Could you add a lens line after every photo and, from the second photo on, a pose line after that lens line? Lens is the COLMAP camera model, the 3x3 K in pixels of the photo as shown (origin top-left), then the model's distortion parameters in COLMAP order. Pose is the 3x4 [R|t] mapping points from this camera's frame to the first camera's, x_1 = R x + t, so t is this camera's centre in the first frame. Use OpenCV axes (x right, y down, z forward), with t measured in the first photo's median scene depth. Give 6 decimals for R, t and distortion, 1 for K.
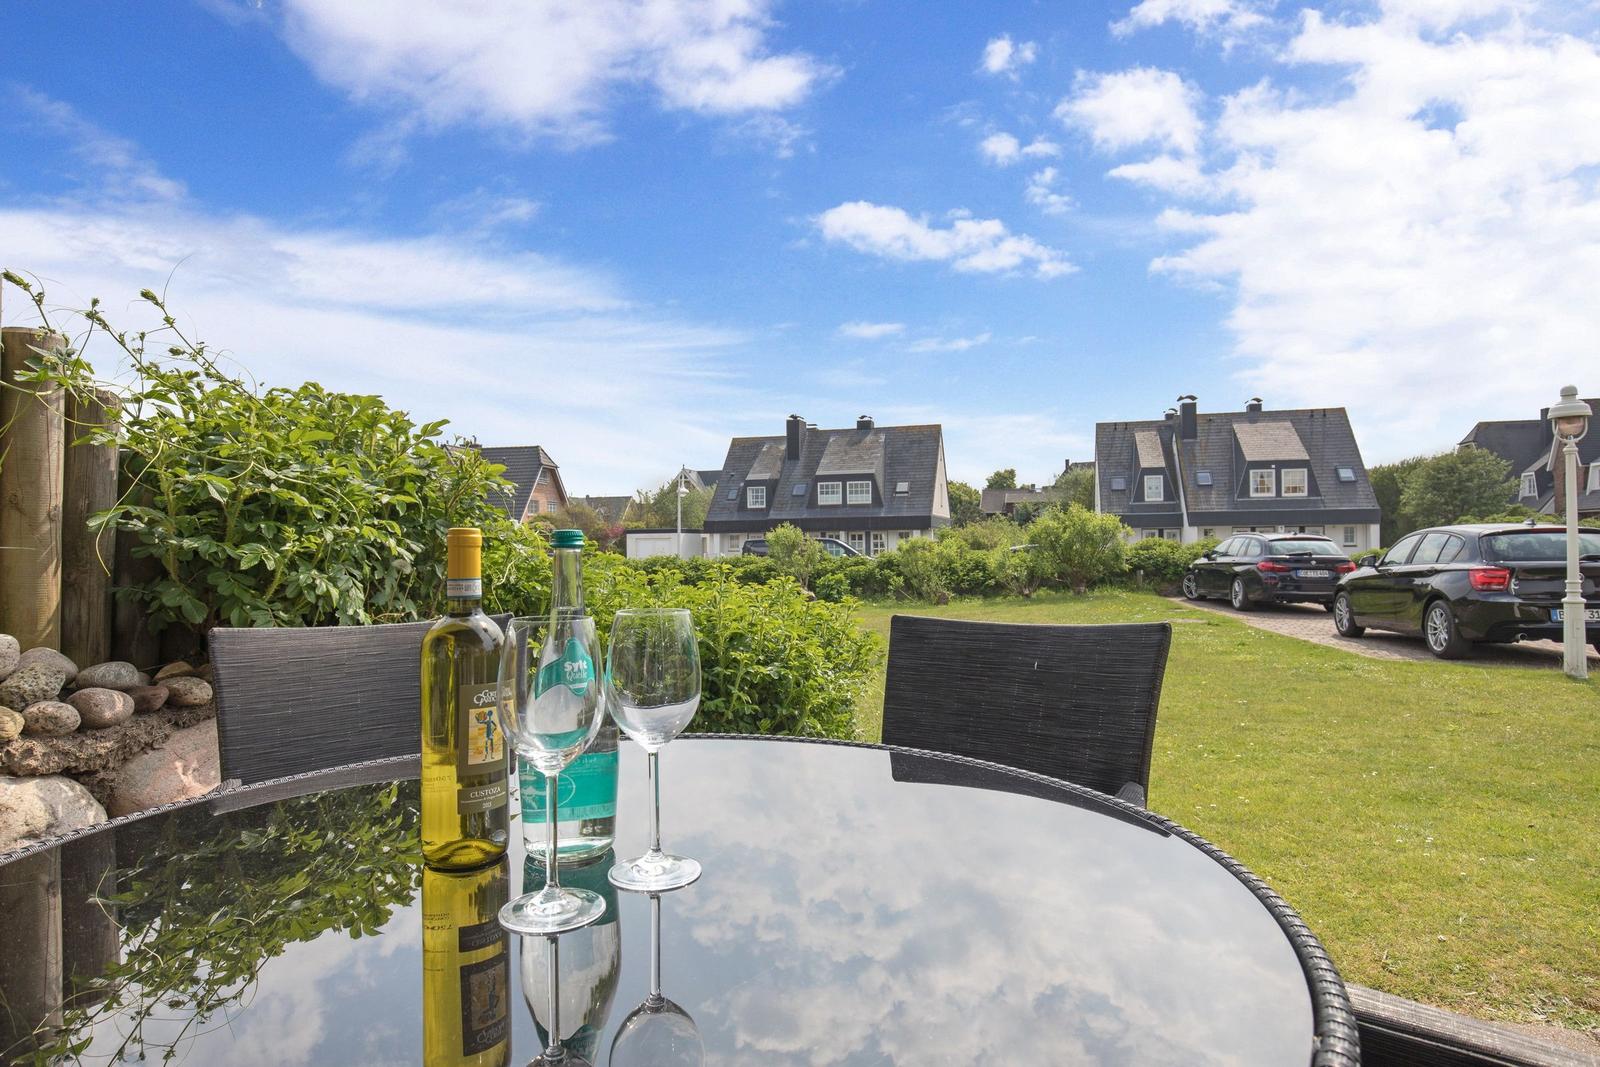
lens RADIAL K [[900.7, 0, 786.7], [0, 900.7, 535.3], [0, 0, 1]] dist [-0.018739, 0.004983]
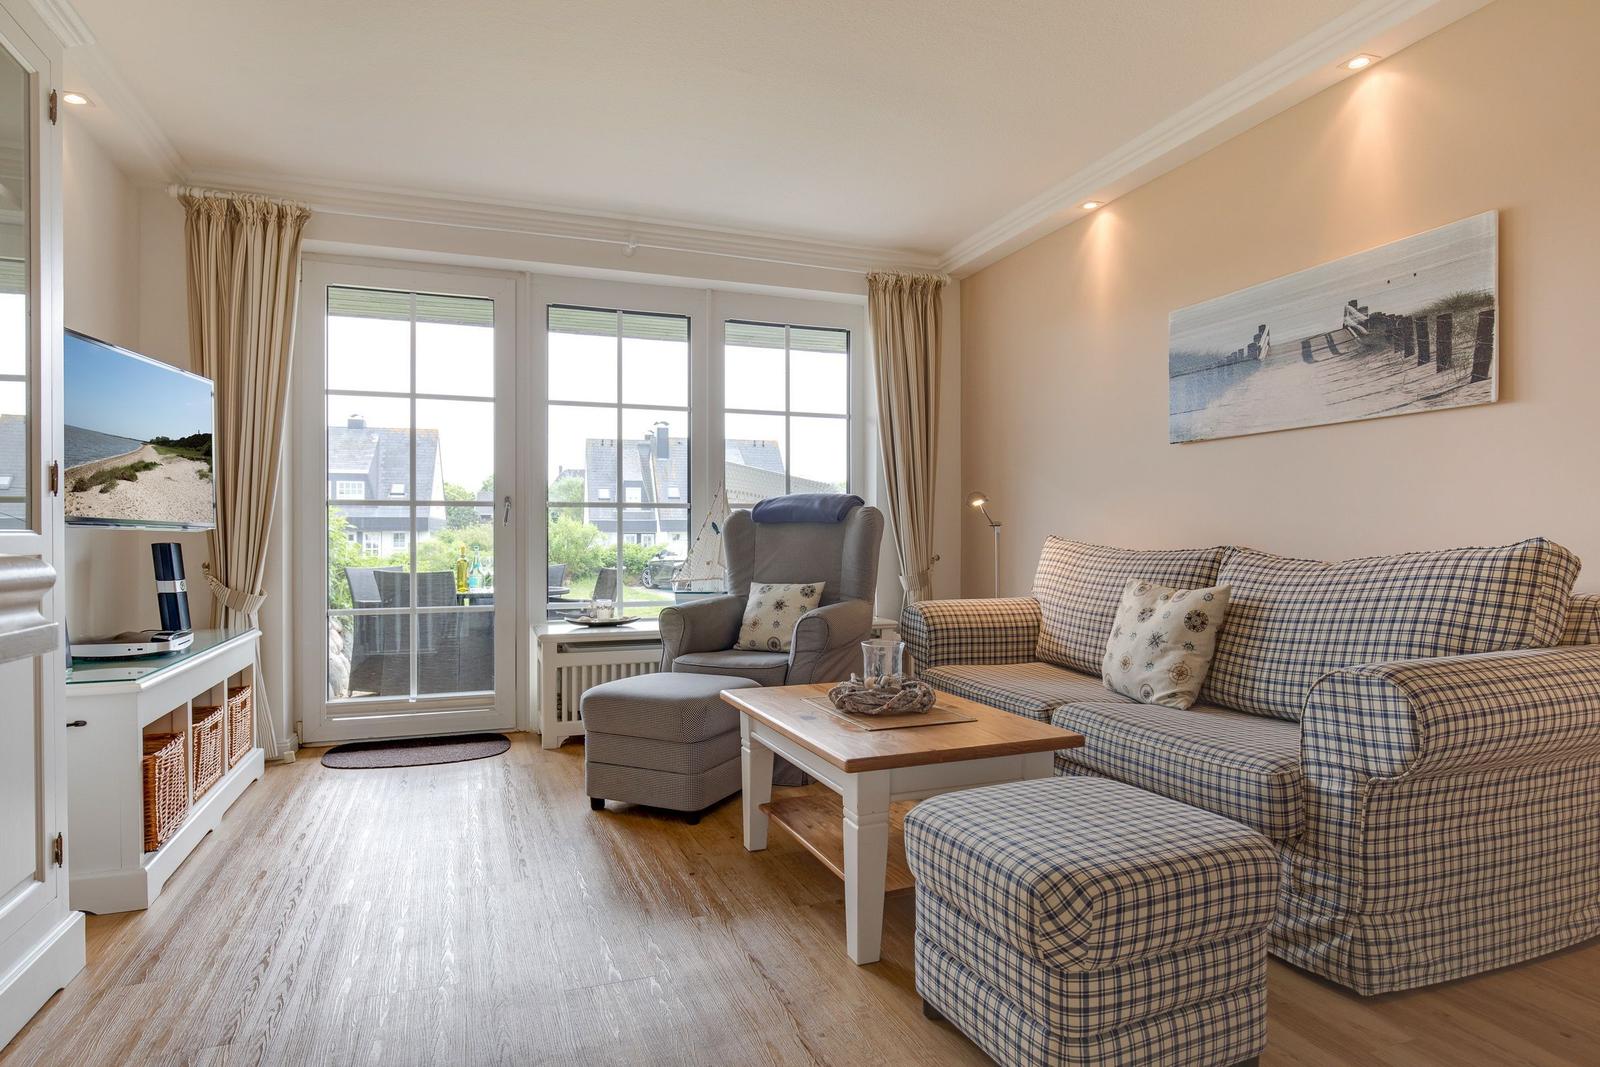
lens RADIAL K [[900.7, 0, 820.9], [0, 900.7, 537.7], [0, 0, 1]] dist [-0.018739, 0.004983]
pose [[0.833769, 0.013097, 0.551958, -0.031550], [-0.013370, 0.999904, -0.003530, -0.000993], [-0.551951, -0.004436, 0.833865, -0.106285]]
